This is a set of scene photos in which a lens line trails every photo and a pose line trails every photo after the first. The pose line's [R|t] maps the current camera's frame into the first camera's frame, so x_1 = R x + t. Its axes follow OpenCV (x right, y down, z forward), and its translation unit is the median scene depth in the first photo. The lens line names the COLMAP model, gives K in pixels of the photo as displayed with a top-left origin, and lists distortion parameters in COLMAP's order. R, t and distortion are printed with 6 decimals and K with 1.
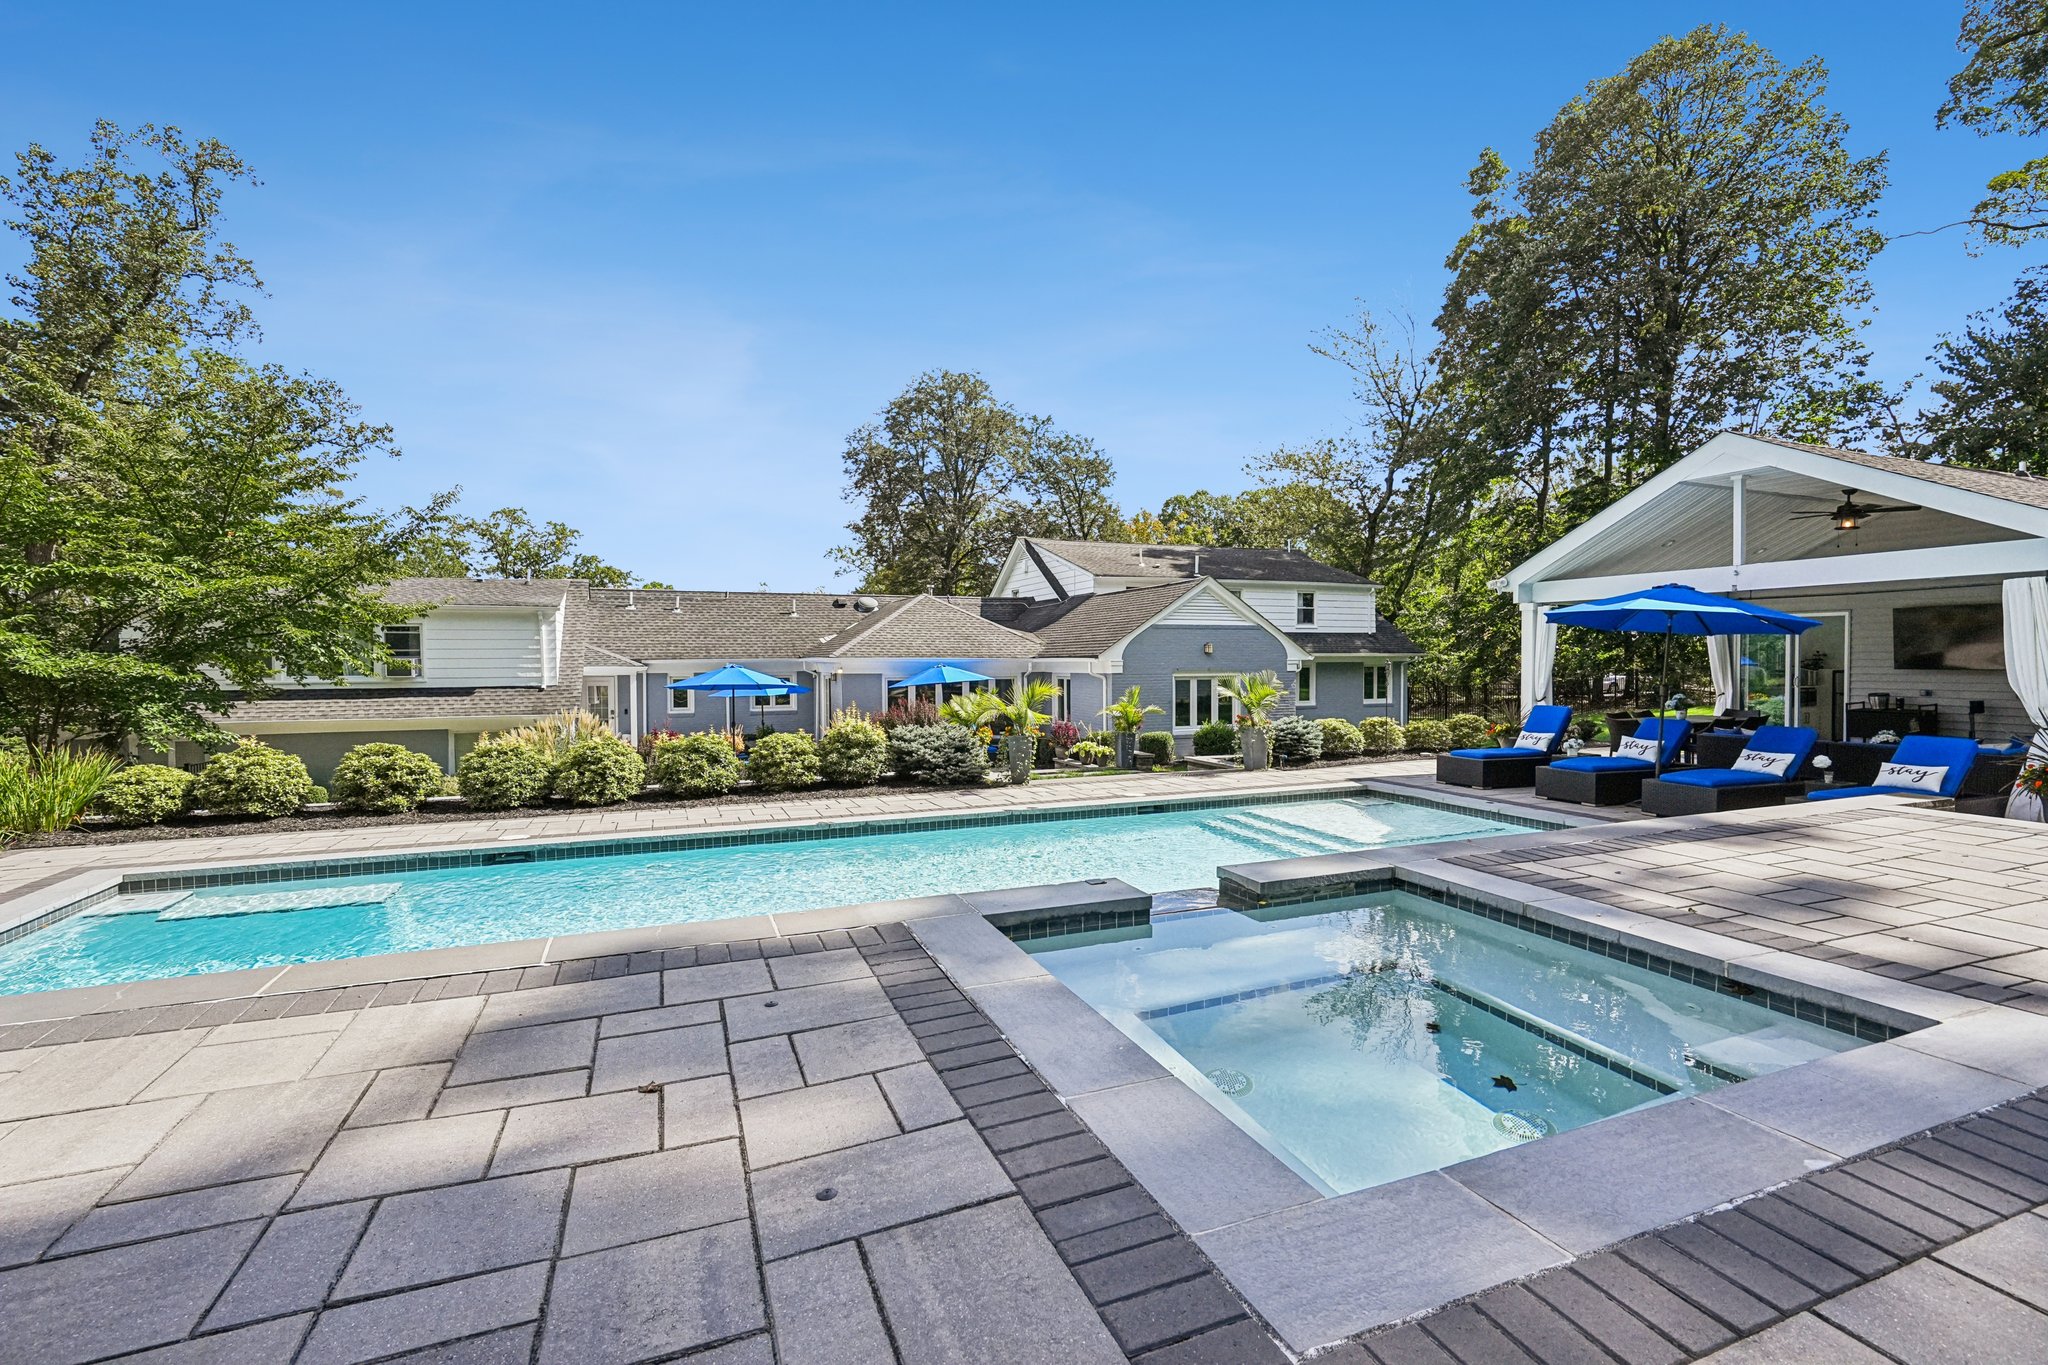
lens RADIAL K [[950.6, 0, 1042.8], [0, 950.6, 651.2], [0, 0, 1]] dist [-0.004470, 0.000893]
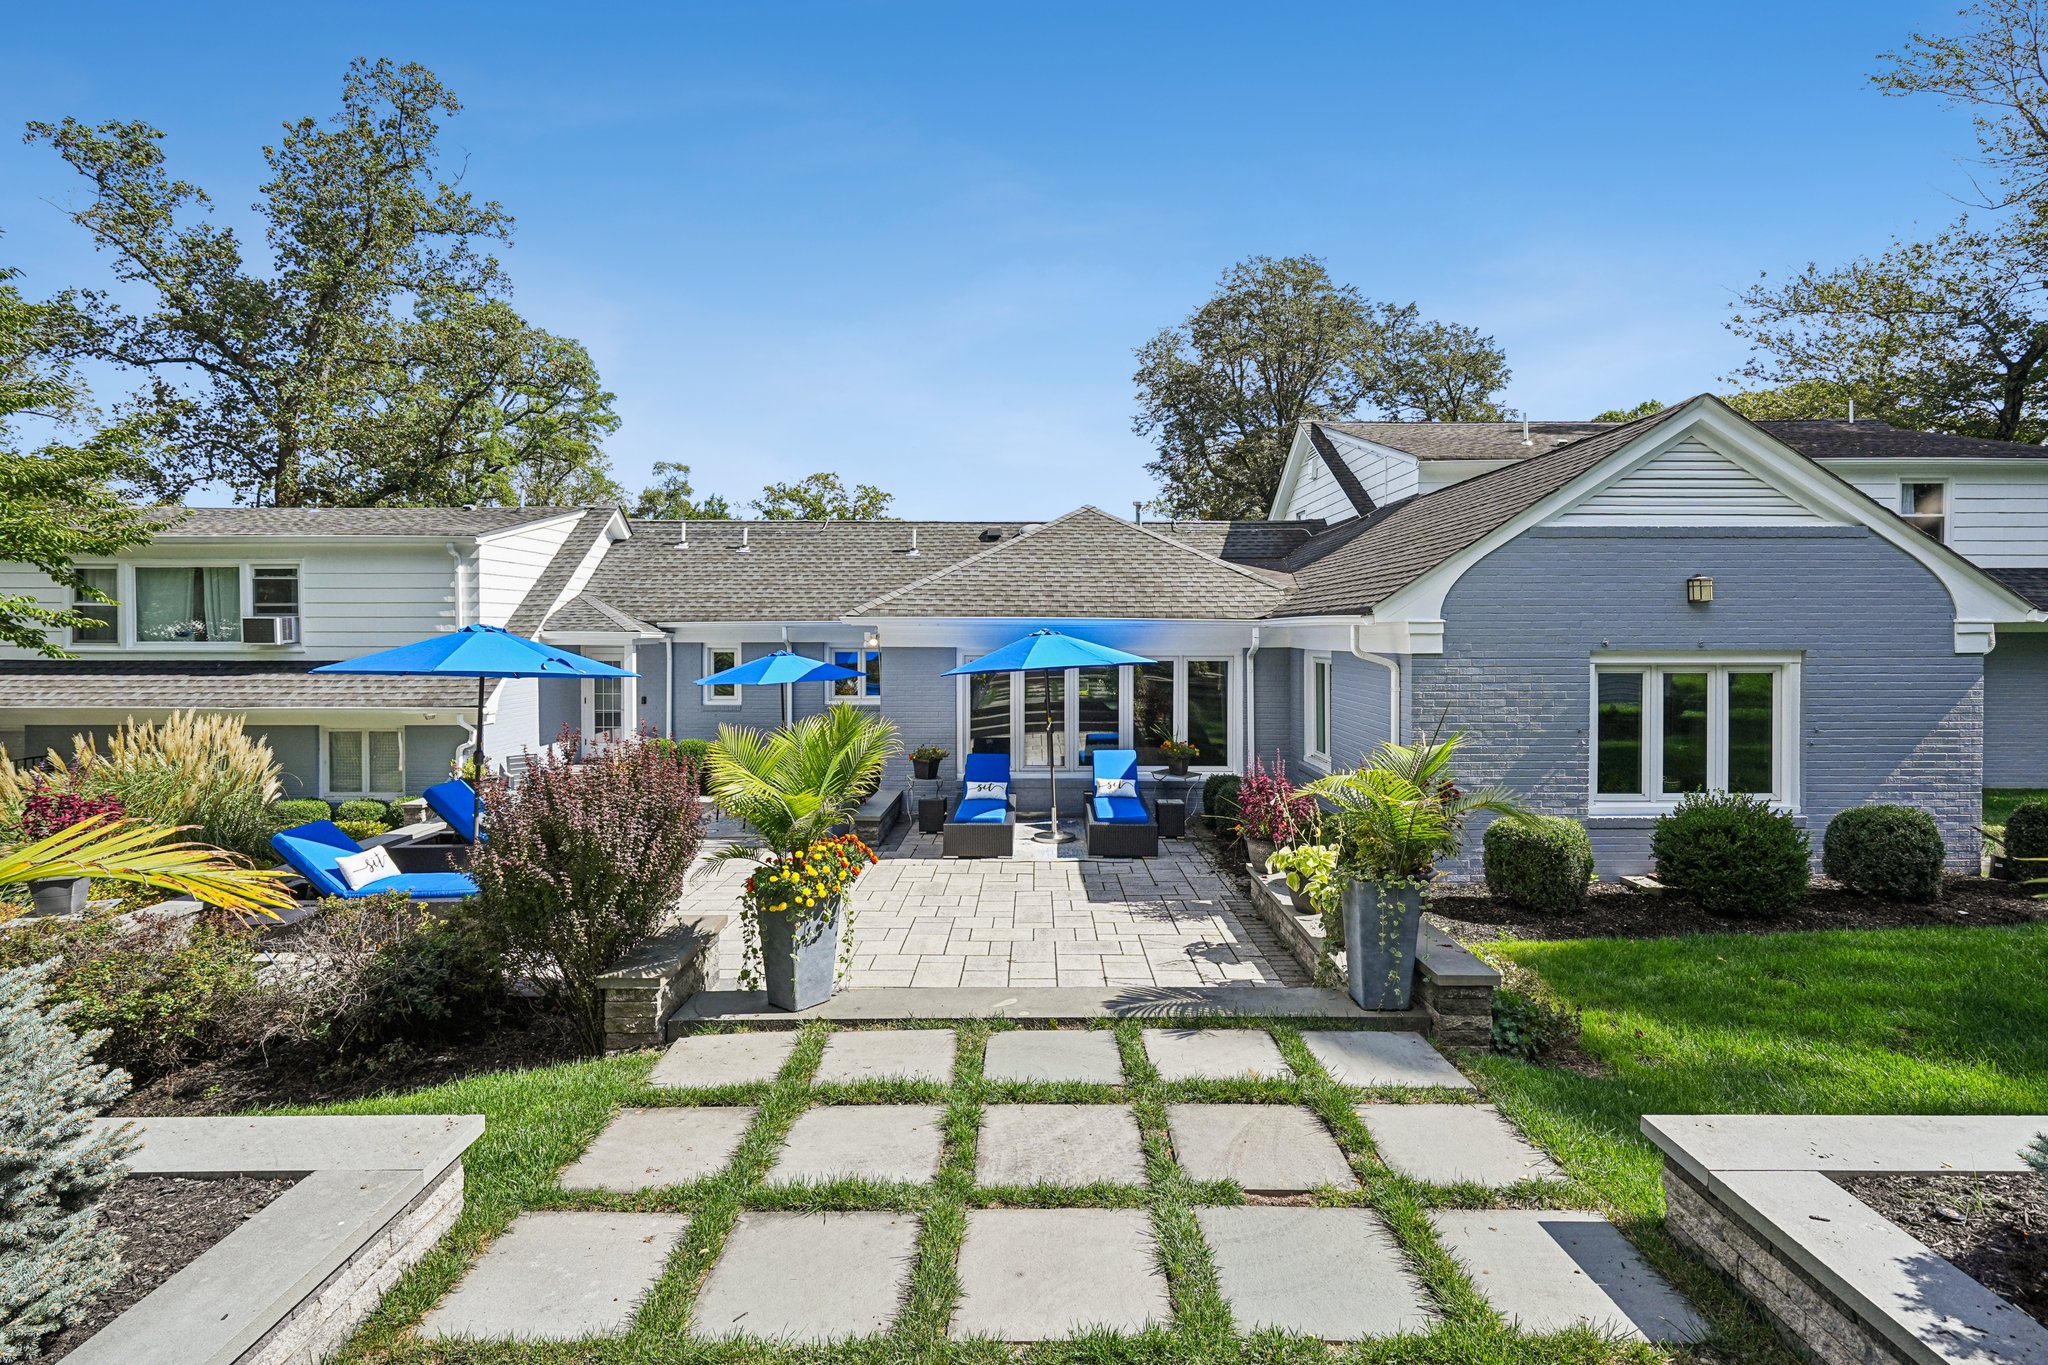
lens RADIAL K [[950.6, 0, 1031.5], [0, 950.6, 646.9], [0, 0, 1]] dist [-0.004470, 0.000893]
pose [[0.920987, 0.010965, -0.389439, 0.061297], [-0.000159, 0.999614, 0.027768, 0.007093], [0.389593, -0.025512, 0.920634, 0.438429]]
